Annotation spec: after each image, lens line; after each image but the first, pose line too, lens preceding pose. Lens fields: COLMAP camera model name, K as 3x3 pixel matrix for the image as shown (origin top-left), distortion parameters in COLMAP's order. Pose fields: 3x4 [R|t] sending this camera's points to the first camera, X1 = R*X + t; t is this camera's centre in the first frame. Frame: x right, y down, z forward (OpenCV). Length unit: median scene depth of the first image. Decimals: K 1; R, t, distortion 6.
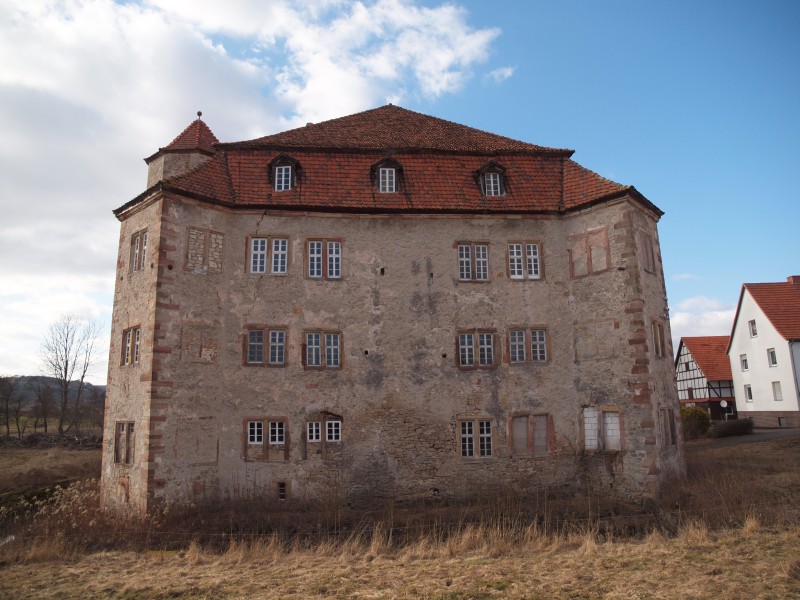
lens RADIAL K [[572.1, 0, 406.0], [0, 572.1, 282.7], [0, 0, 1]] dist [-0.122750, 0.086230]
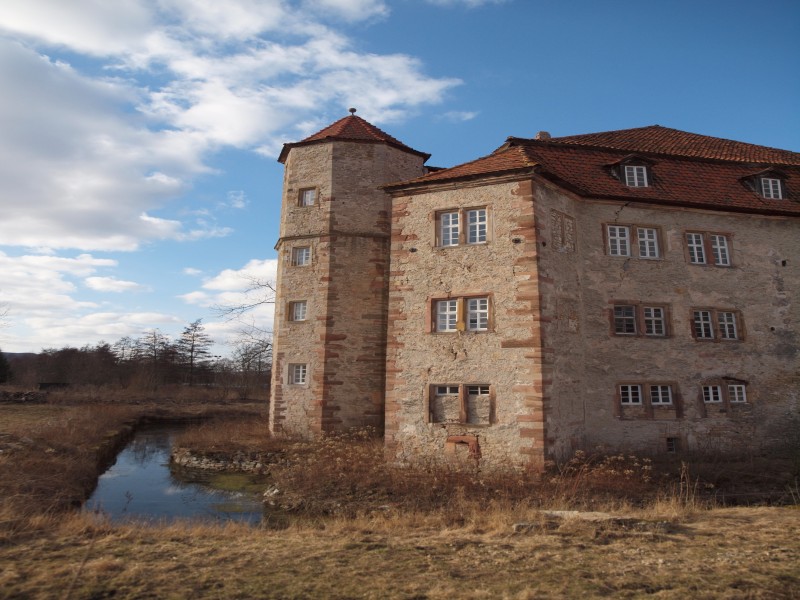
lens RADIAL K [[444.8, 0, 366.3], [0, 444.8, 299.5], [0, 0, 1]] dist [-0.034824, 0.008096]
pose [[0.979561, 0.062106, 0.191318, -0.941126], [-0.070563, 0.996794, 0.037707, 0.073856], [-0.188363, -0.050436, 0.980804, 0.224448]]
